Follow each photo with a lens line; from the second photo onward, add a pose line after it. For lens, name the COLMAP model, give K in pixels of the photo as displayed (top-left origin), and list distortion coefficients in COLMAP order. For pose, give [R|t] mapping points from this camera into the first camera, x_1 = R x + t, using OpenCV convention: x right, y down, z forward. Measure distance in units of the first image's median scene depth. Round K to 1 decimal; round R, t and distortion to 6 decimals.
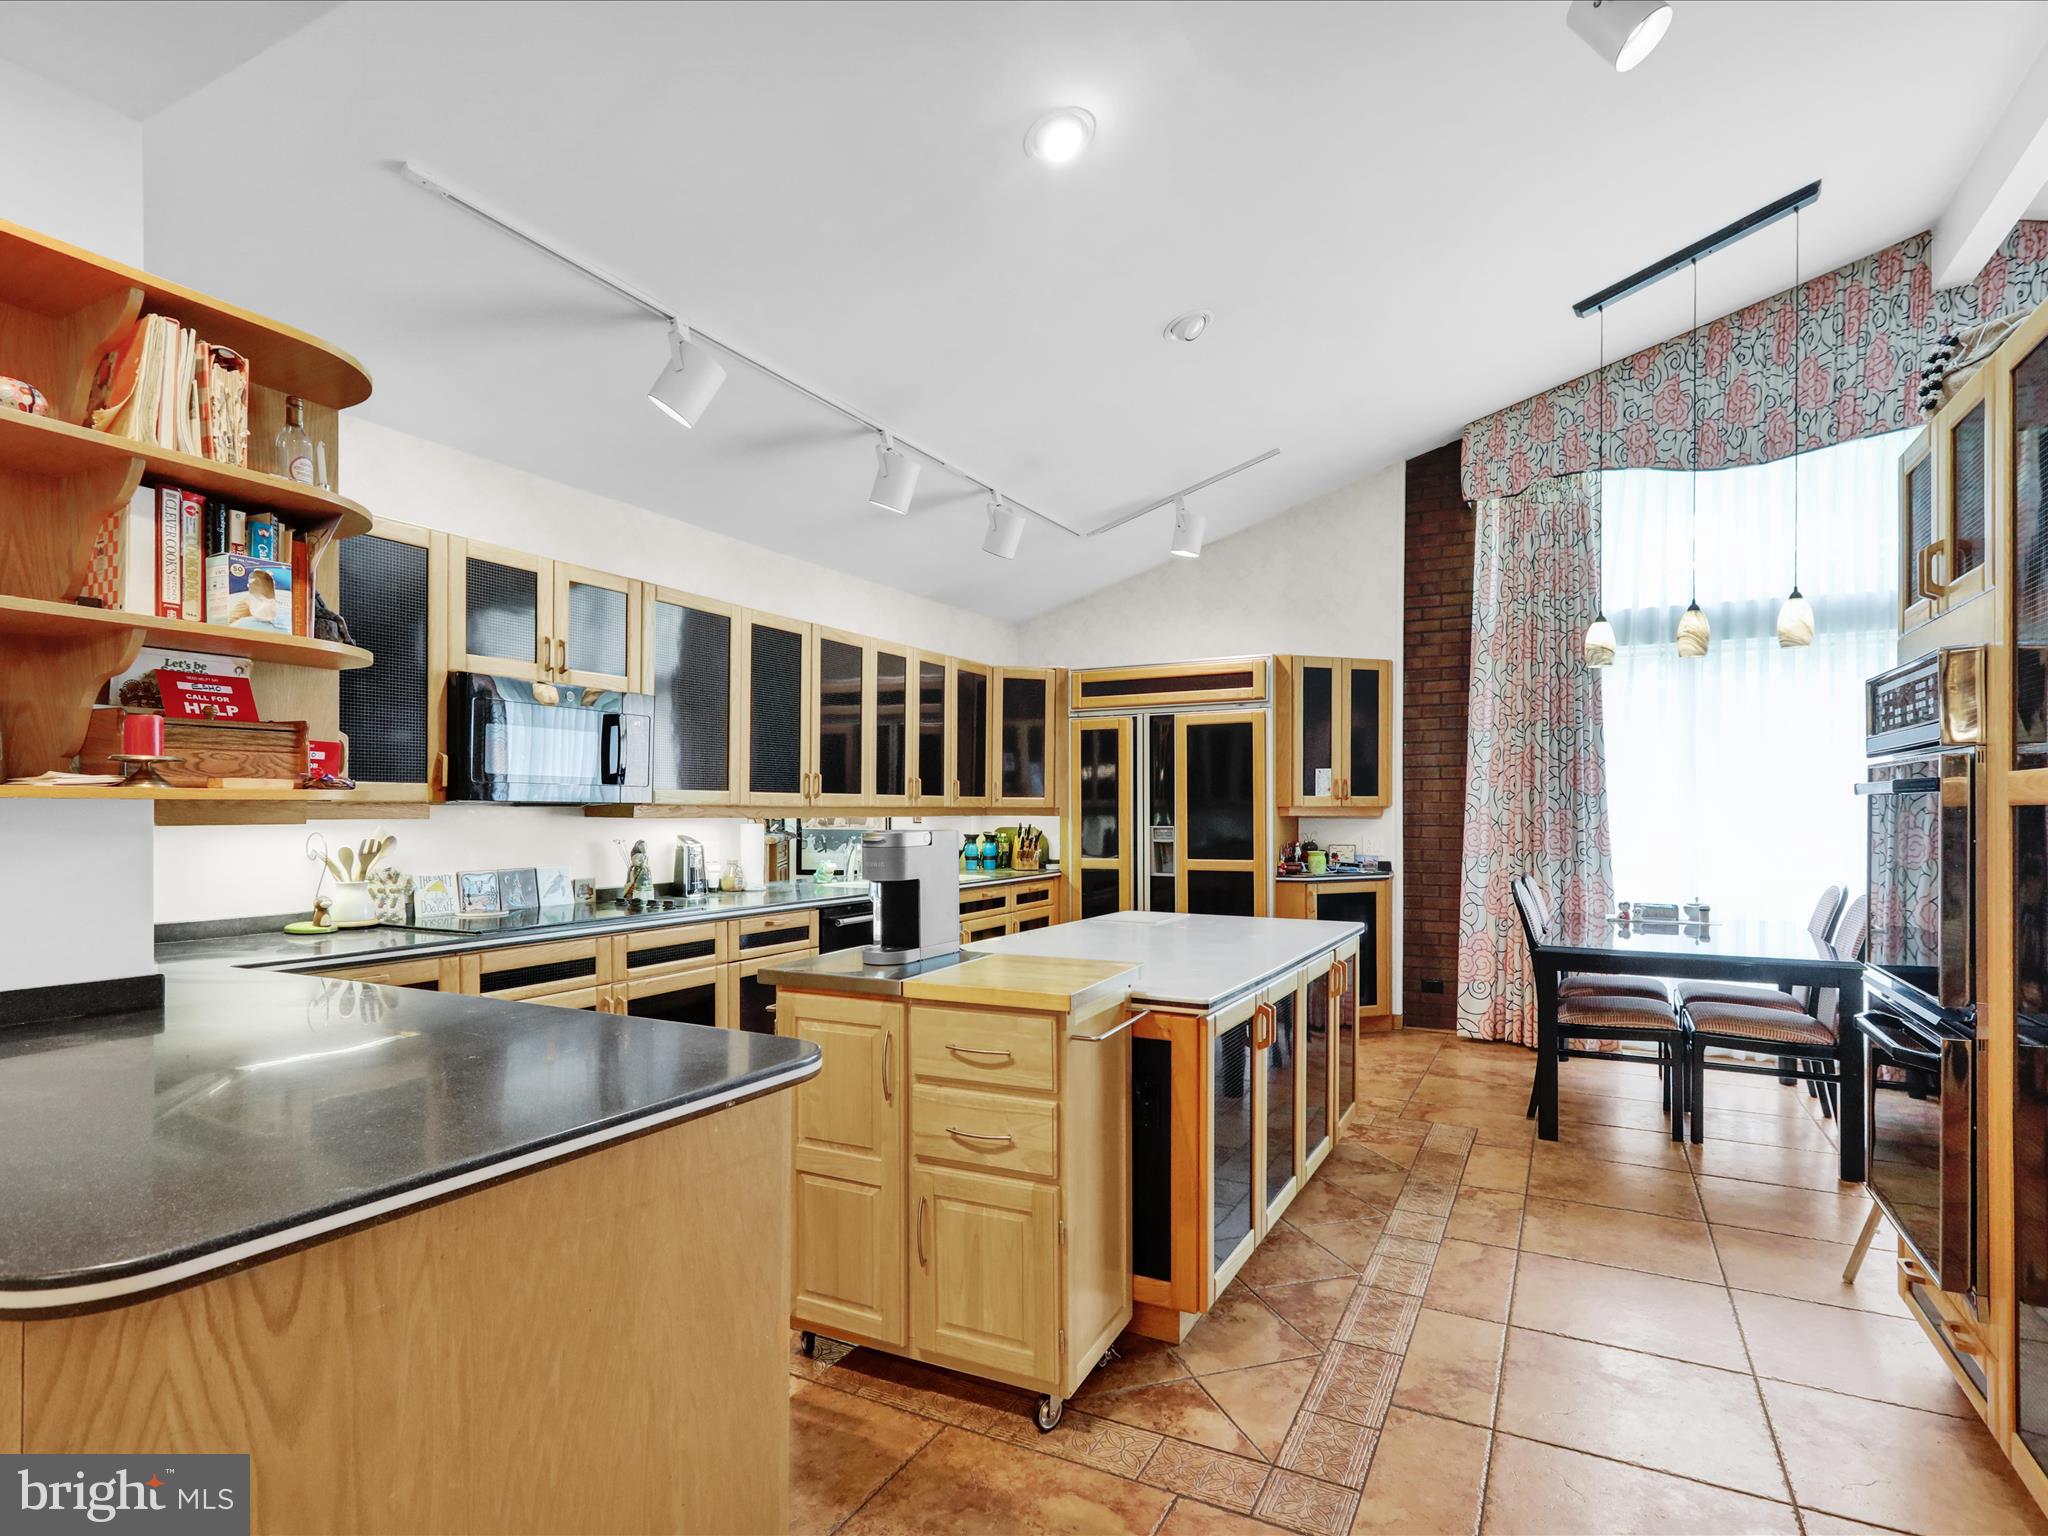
lens RADIAL K [[1048.7, 0, 994.9], [0, 1048.7, 801.8], [0, 0, 1]] dist [-0.004826, -0.000300]
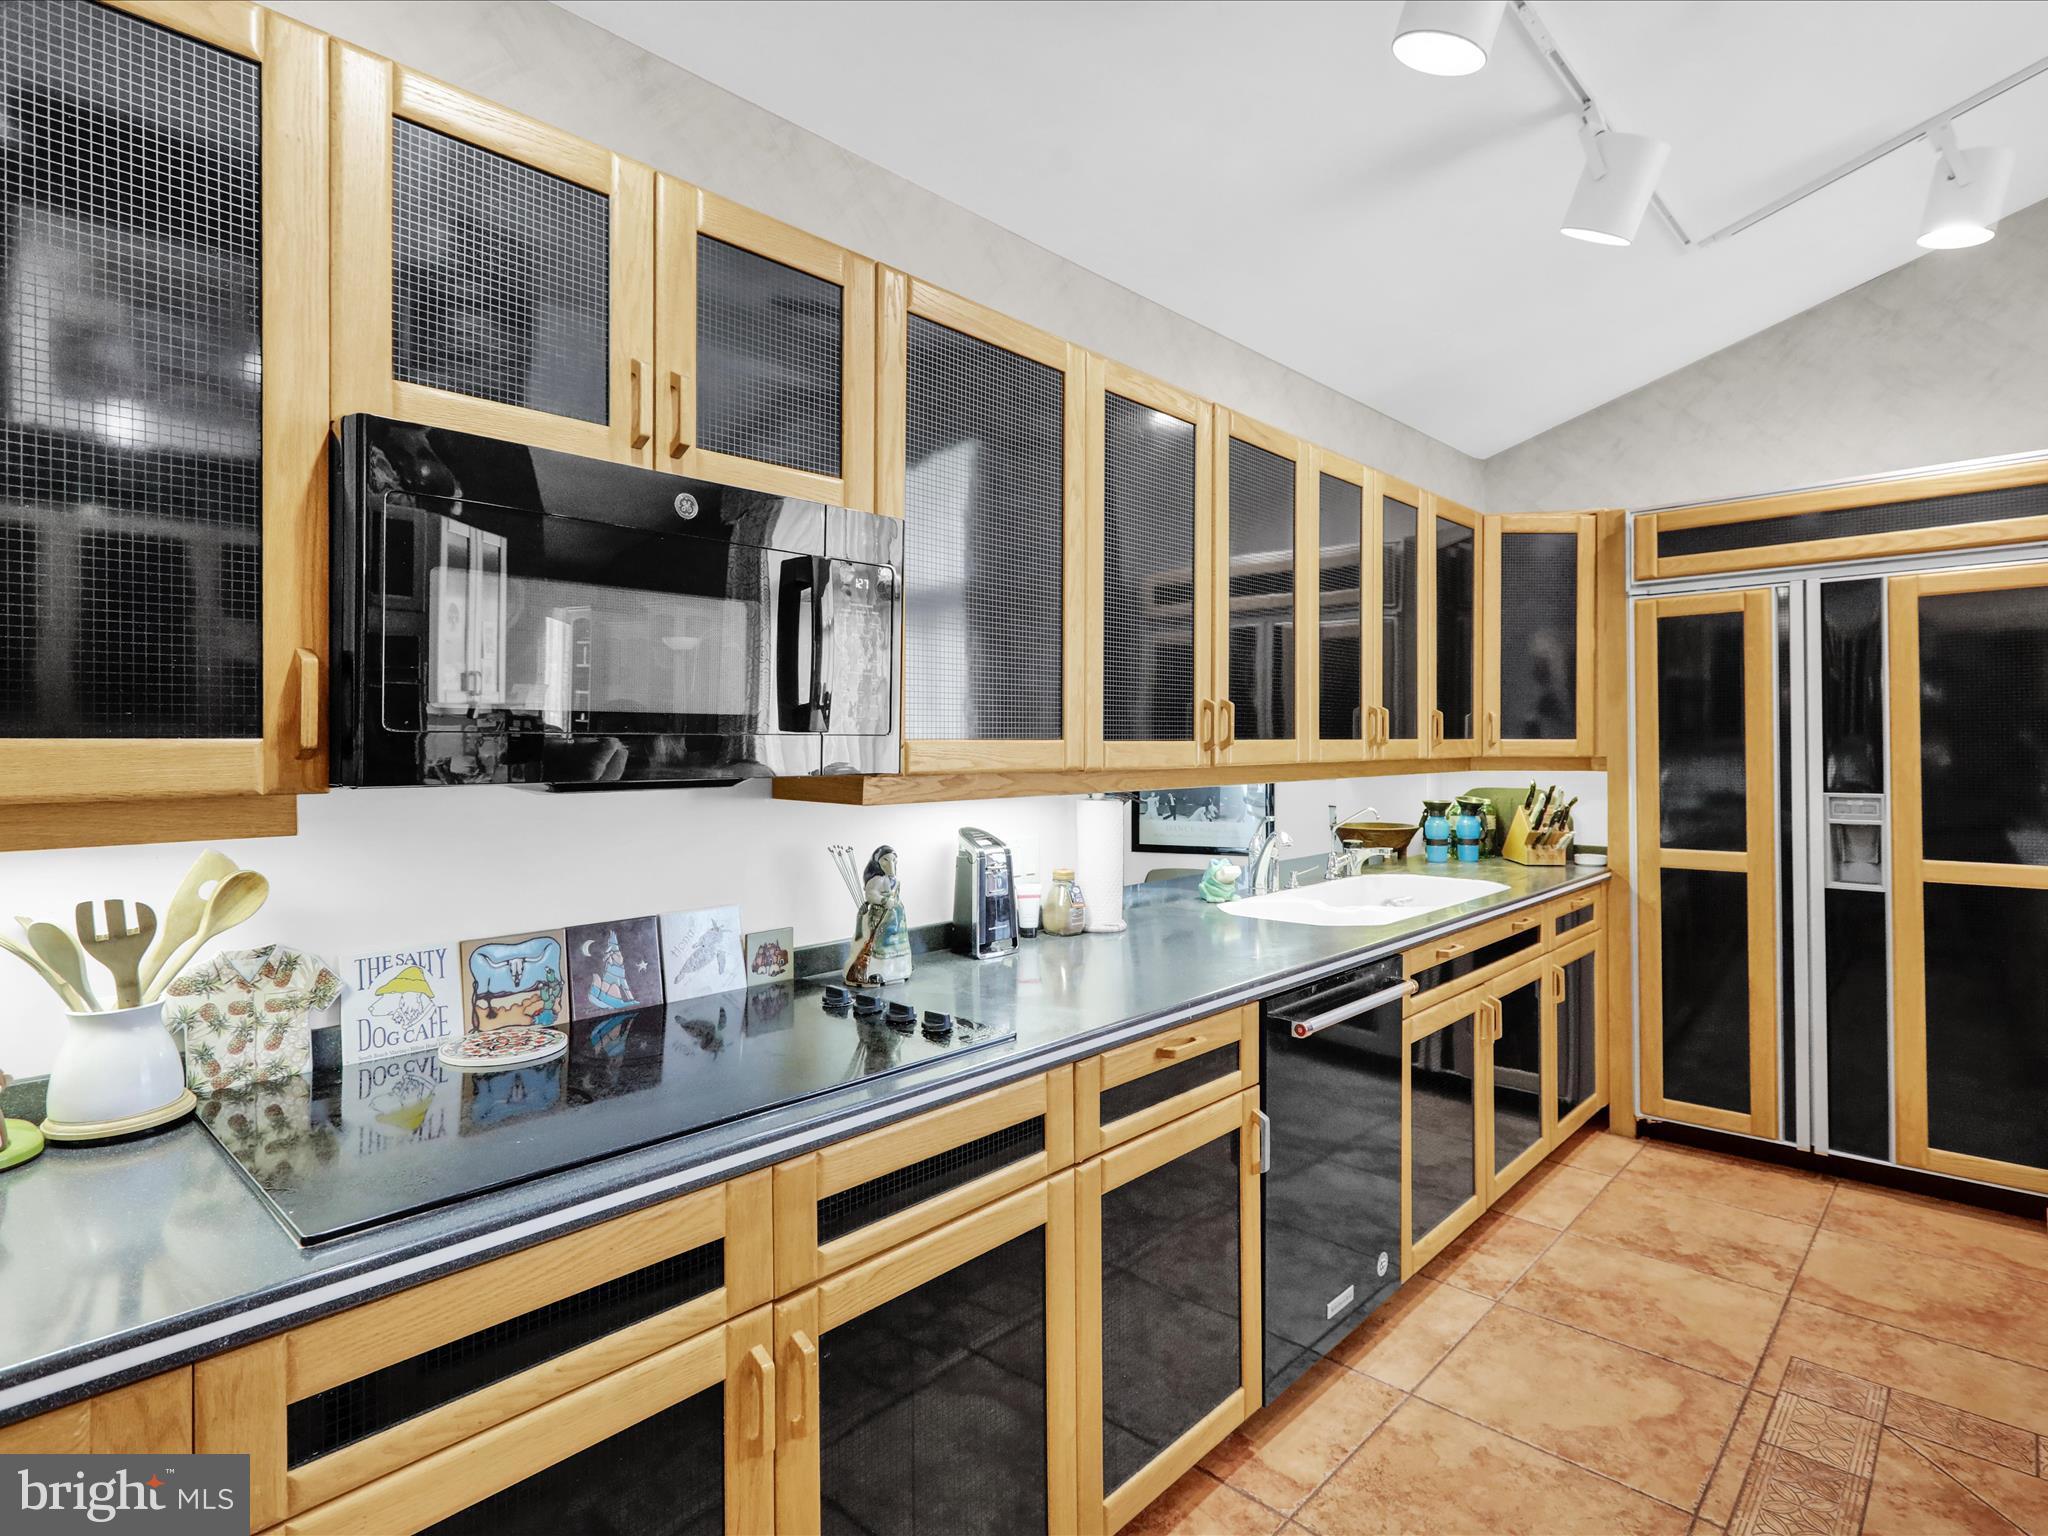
lens RADIAL K [[1048.7, 0, 994.9], [0, 1048.7, 801.8], [0, 0, 1]] dist [-0.004826, -0.000300]
pose [[0.963342, 0.010525, -0.268068, -0.150364], [0.006842, 0.997941, 0.063769, -0.012298], [0.268187, -0.063265, 0.961287, 0.516590]]
